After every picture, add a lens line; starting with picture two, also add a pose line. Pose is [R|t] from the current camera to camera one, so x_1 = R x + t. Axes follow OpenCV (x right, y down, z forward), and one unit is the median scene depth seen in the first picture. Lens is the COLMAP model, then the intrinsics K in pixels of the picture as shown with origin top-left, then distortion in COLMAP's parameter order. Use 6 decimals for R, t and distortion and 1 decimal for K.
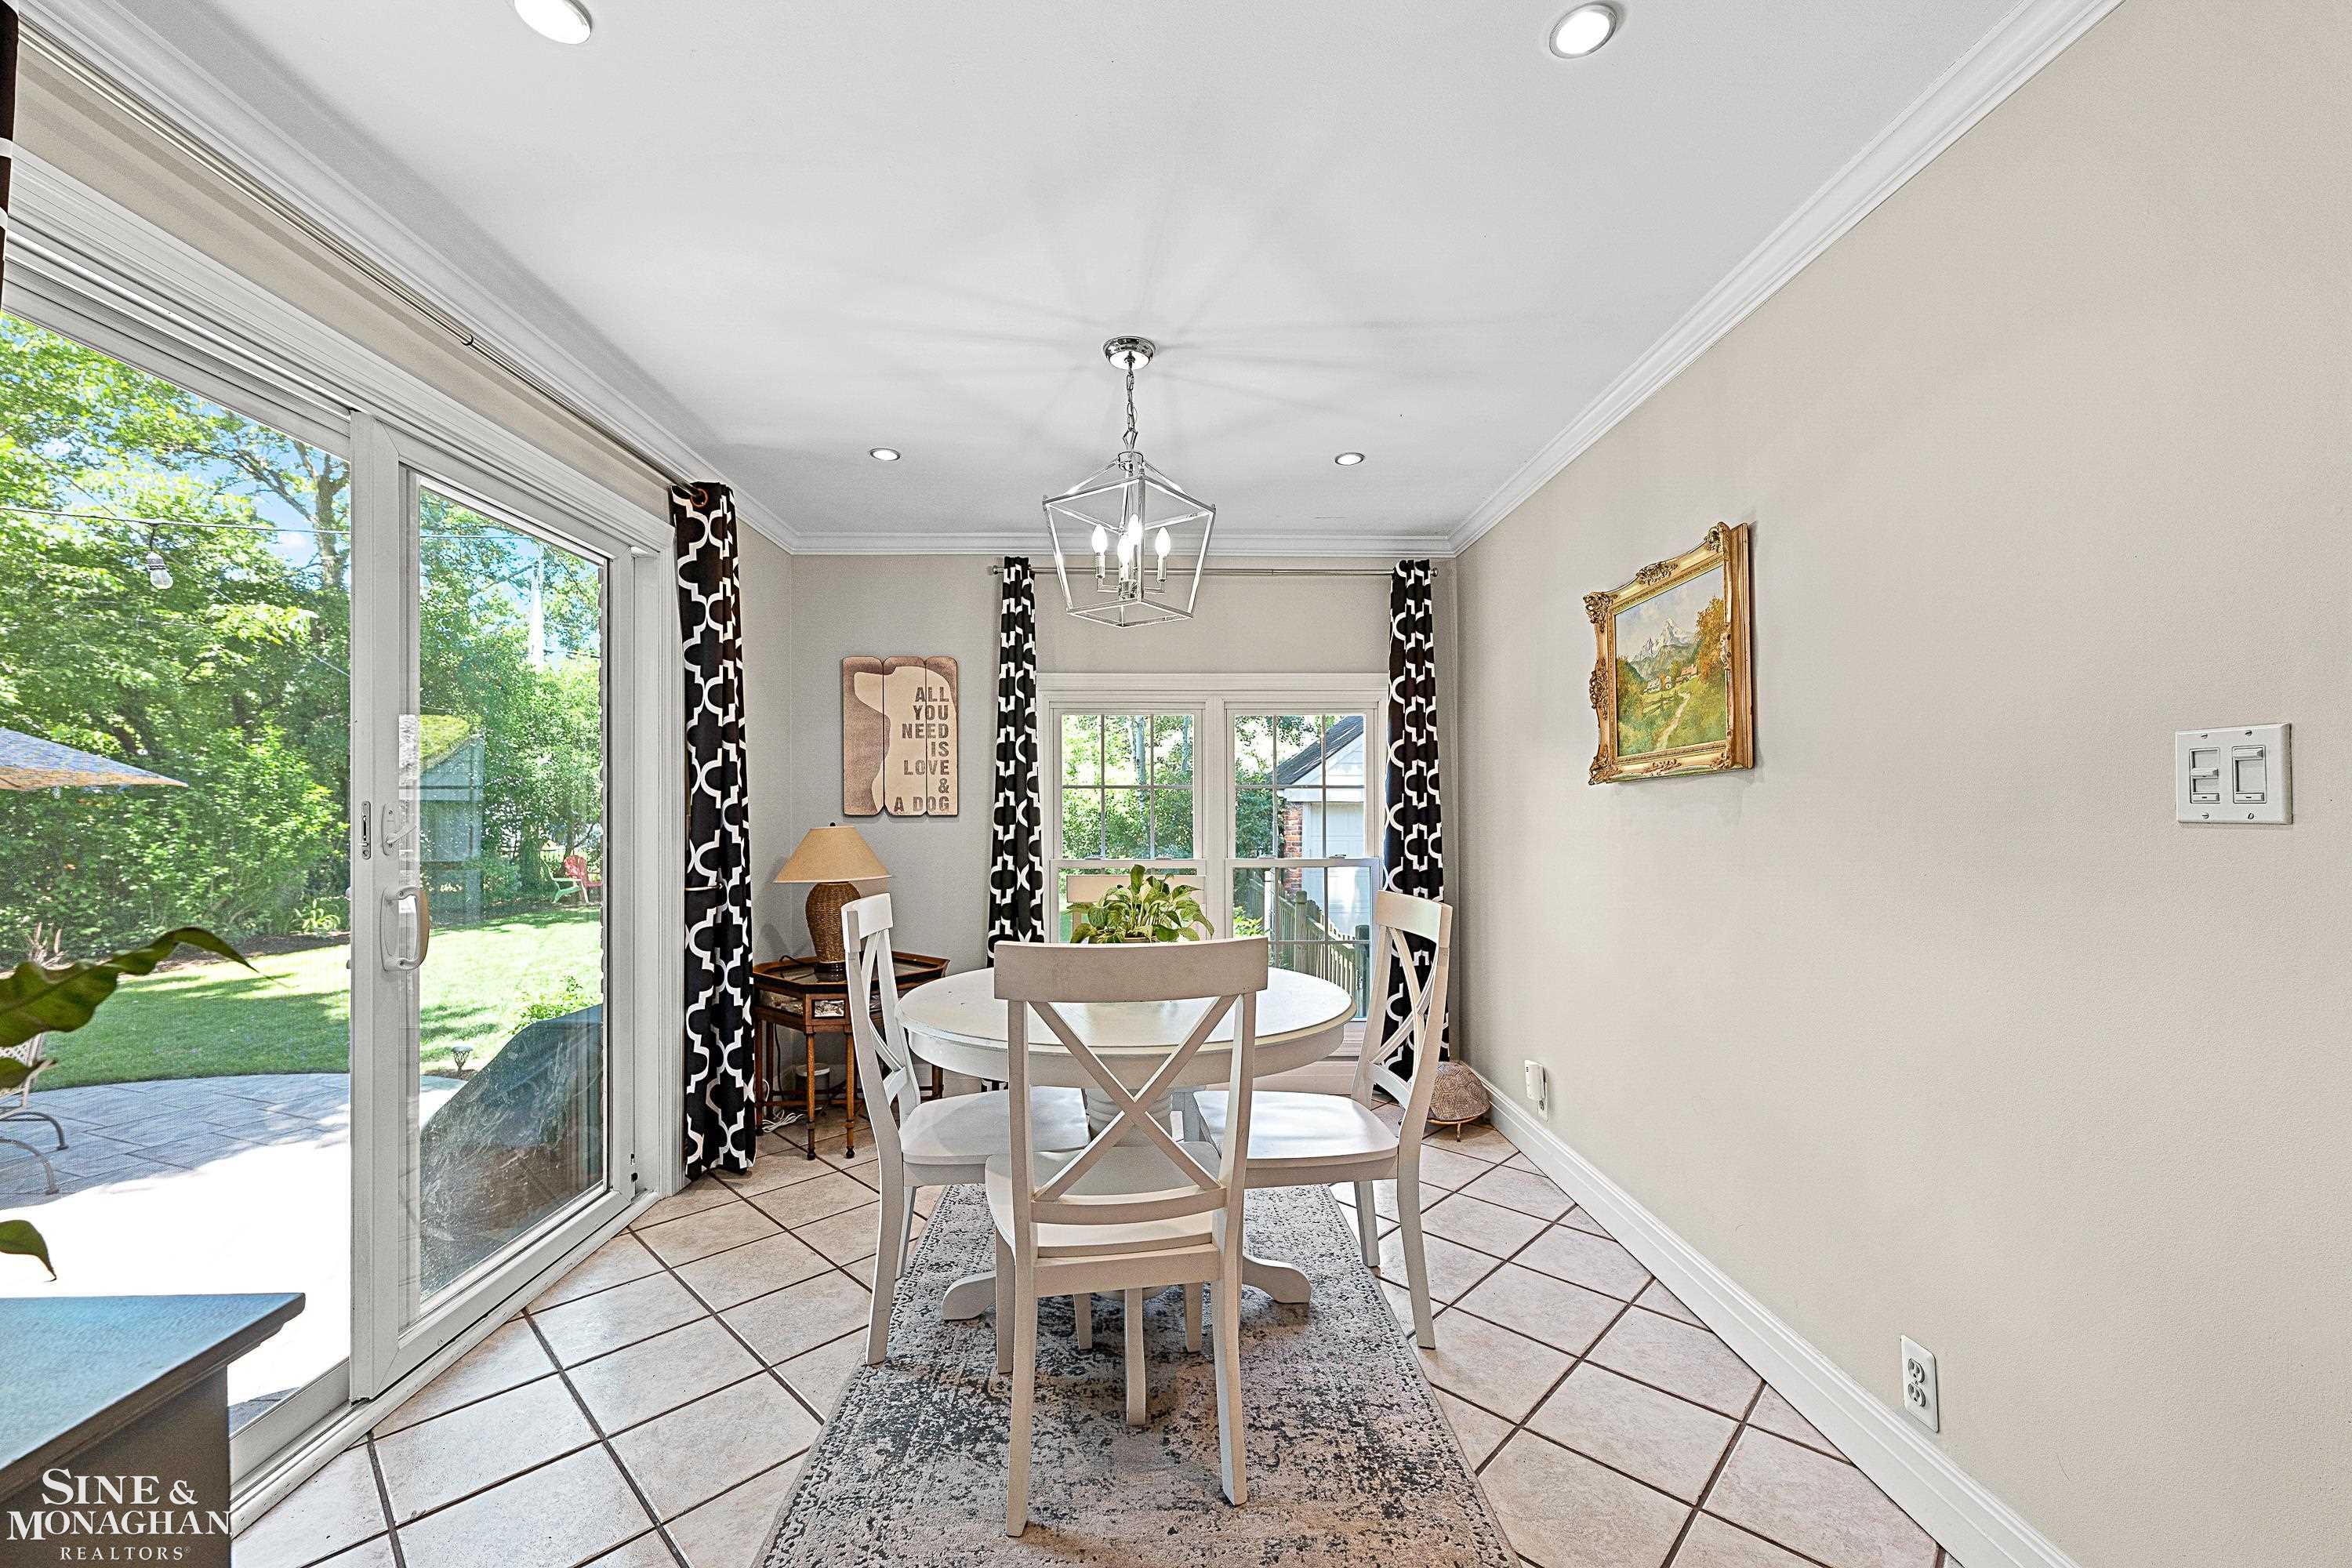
lens RADIAL K [[941.2, 0, 1175.8], [0, 941.2, 819.7], [0, 0, 1]] dist [-0.002316, 0.000030]
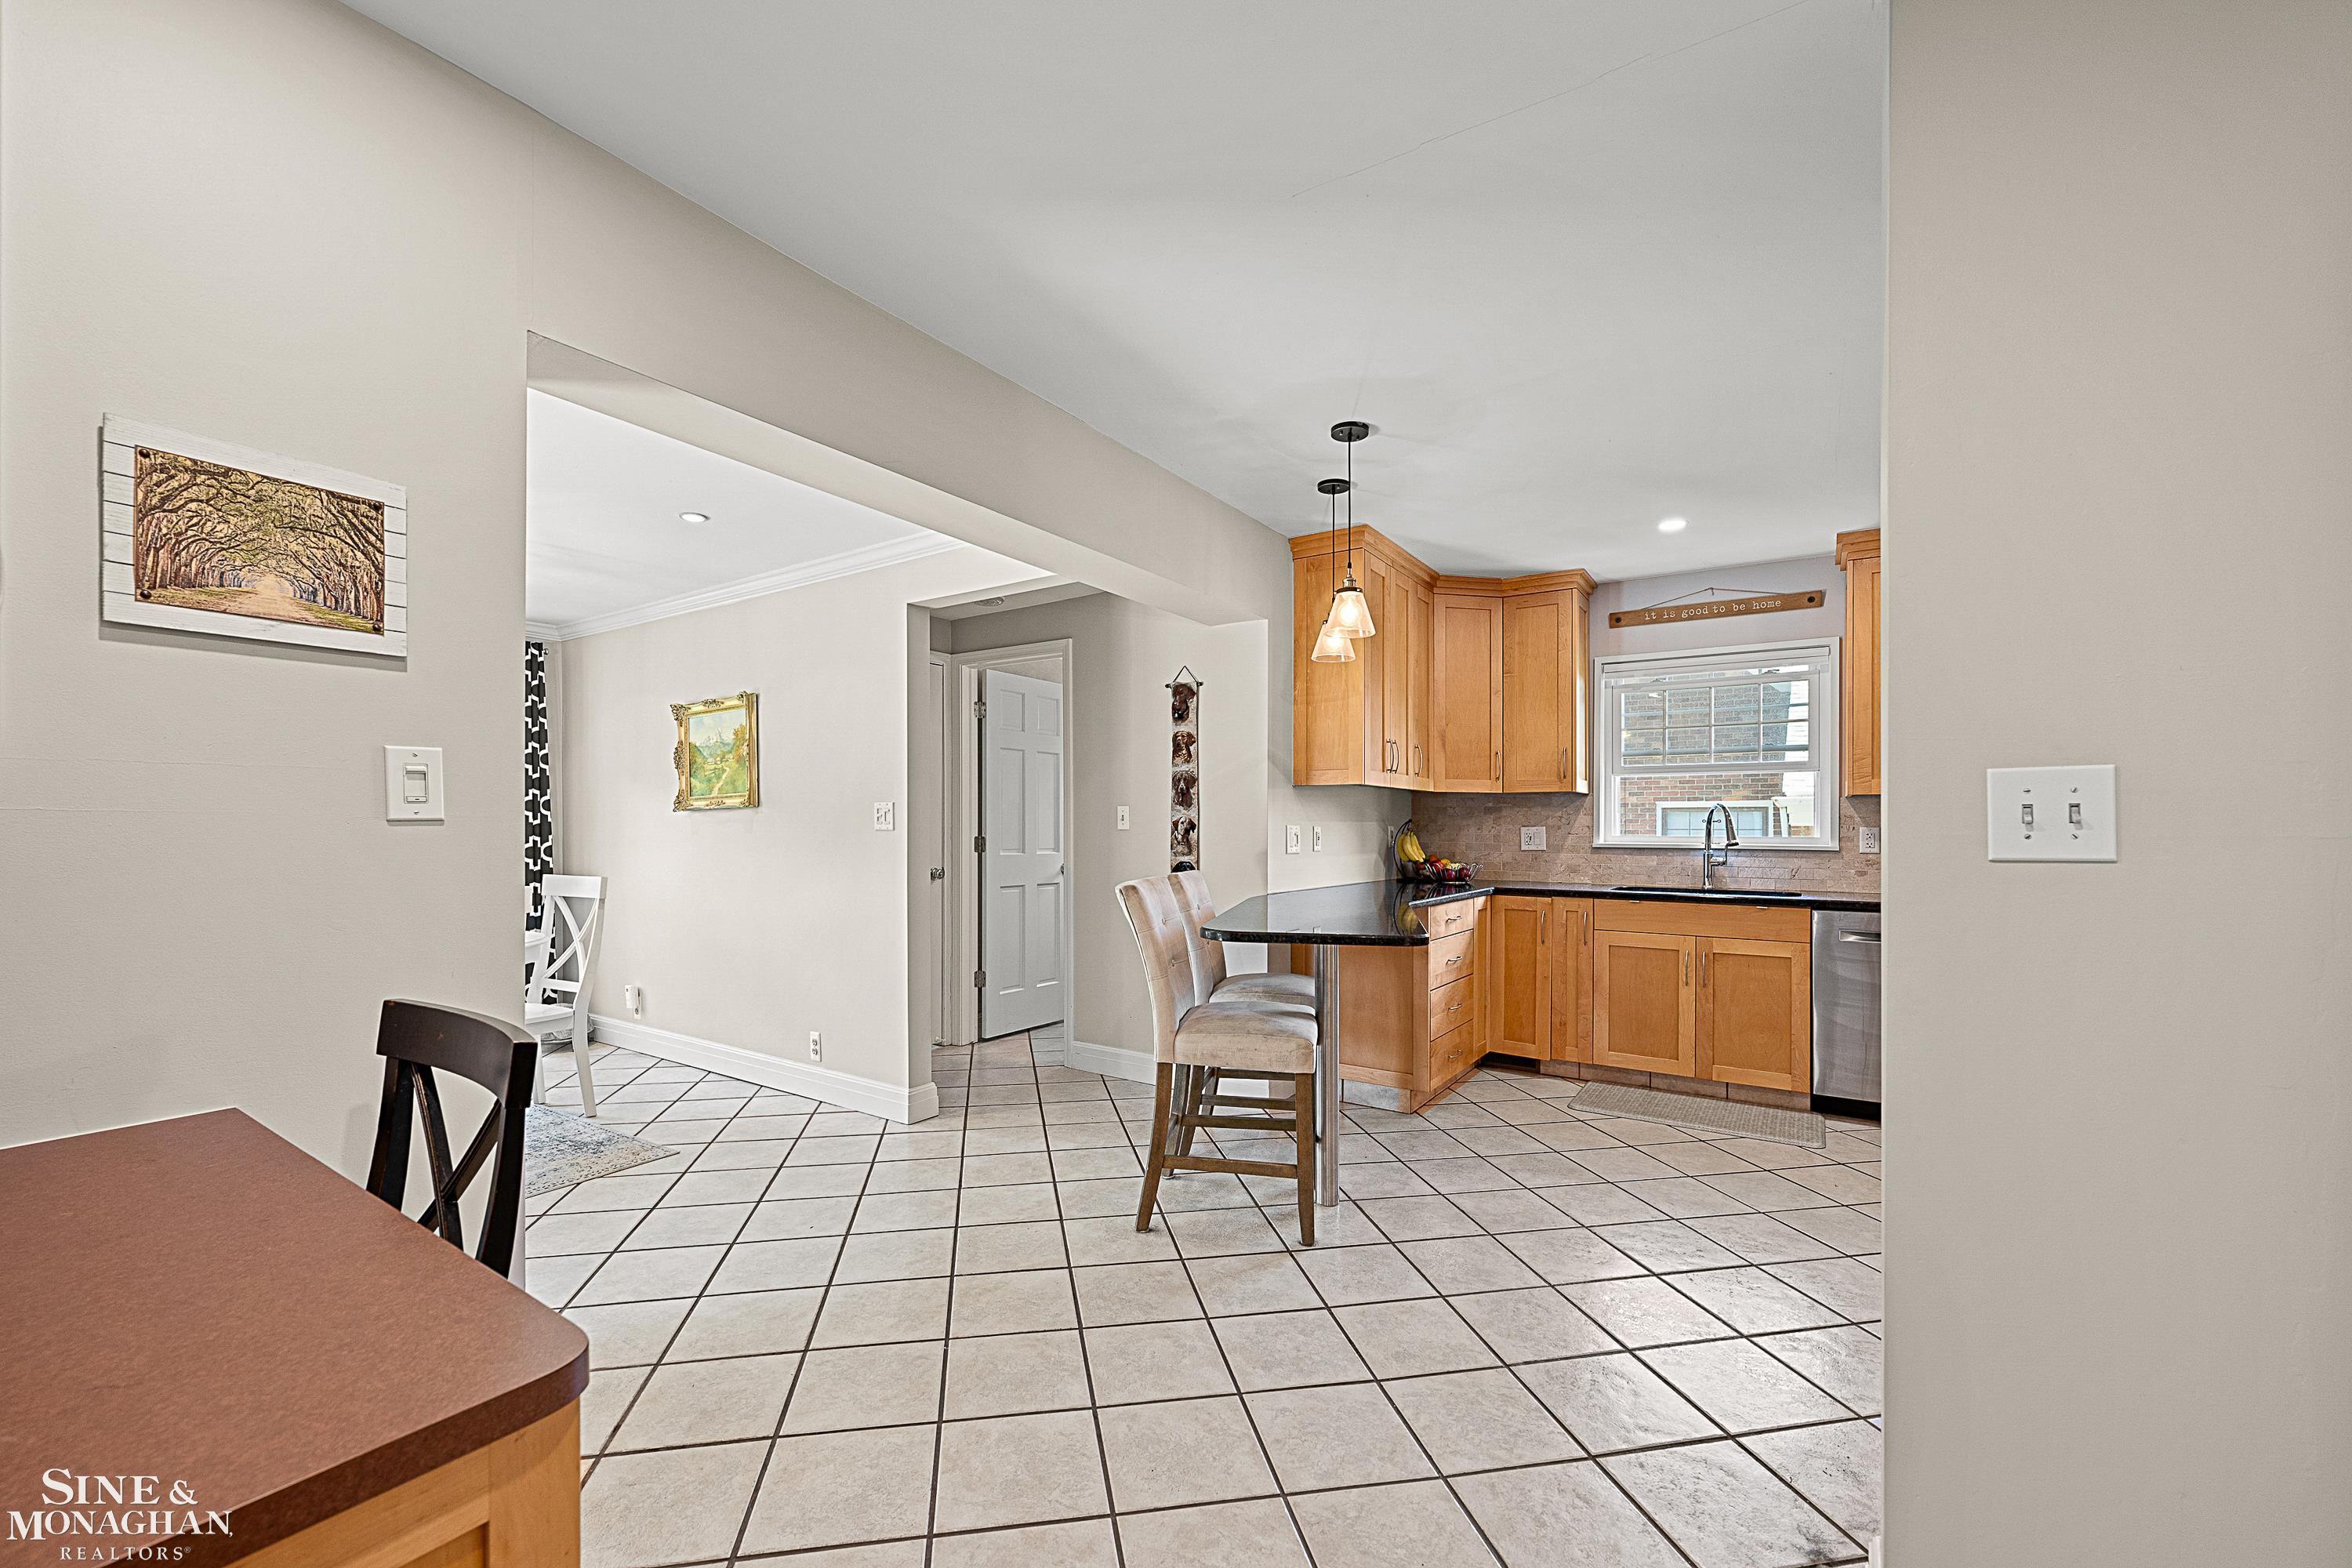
lens RADIAL K [[941.2, 0, 1175.8], [0, 941.2, 819.7], [0, 0, 1]] dist [-0.002316, 0.000030]
pose [[0.580591, 0.009825, 0.814136, -0.519893], [0.005054, 0.999864, -0.015671, 0.011835], [-0.814180, 0.013213, 0.580462, -0.915615]]
